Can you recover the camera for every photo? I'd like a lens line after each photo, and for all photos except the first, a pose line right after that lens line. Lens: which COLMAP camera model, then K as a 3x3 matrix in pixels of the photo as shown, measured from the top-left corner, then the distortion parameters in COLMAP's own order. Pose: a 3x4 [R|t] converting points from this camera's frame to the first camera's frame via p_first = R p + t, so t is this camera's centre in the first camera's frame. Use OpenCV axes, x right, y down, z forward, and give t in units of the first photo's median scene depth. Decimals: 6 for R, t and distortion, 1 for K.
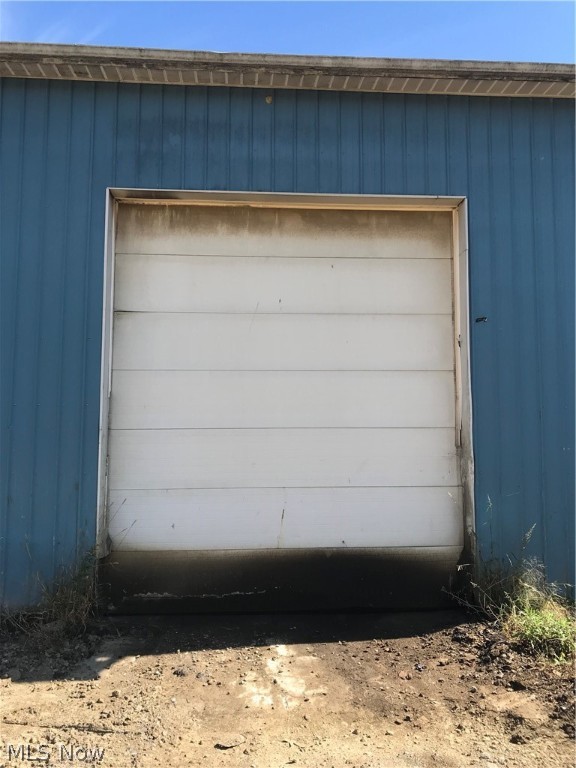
lens RADIAL K [[635.5, 0, 286.2], [0, 635.5, 380.6], [0, 0, 1]] dist [0.057883, -0.001036]
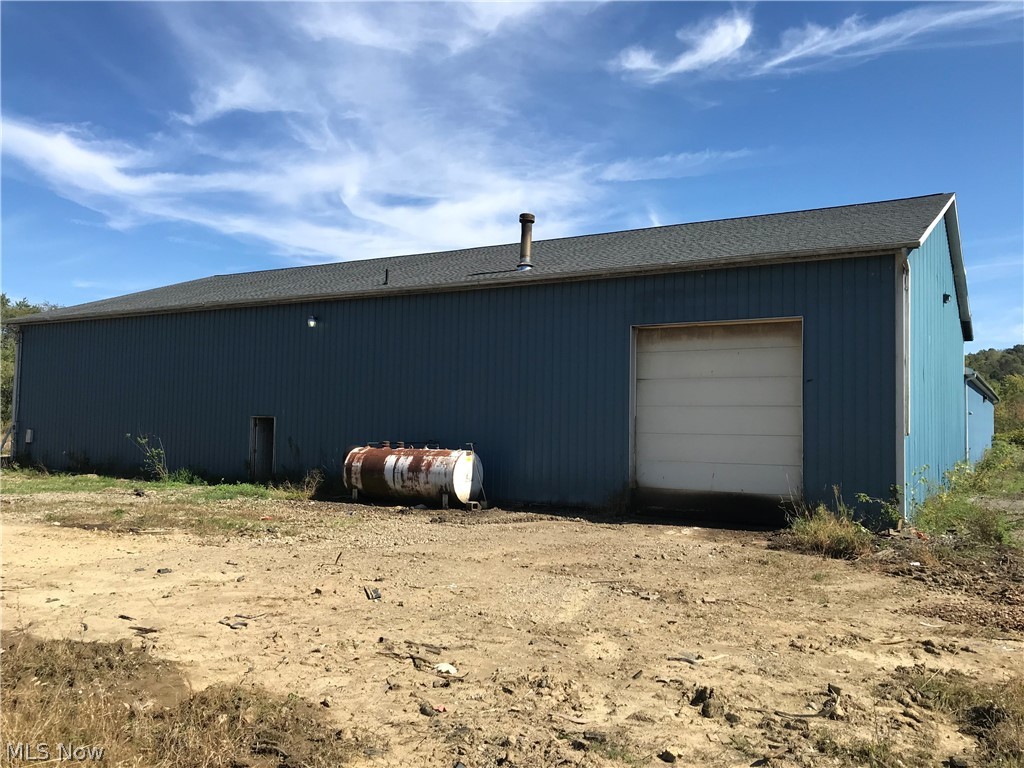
lens RADIAL K [[847.4, 0, 511.3], [0, 847.4, 384.6], [0, 0, 1]] dist [0.057883, -0.001036]
pose [[0.825248, -0.012019, -0.564642, 1.005444], [0.040013, 0.998505, 0.037227, -0.213185], [0.563351, -0.053315, 0.824496, -1.623471]]
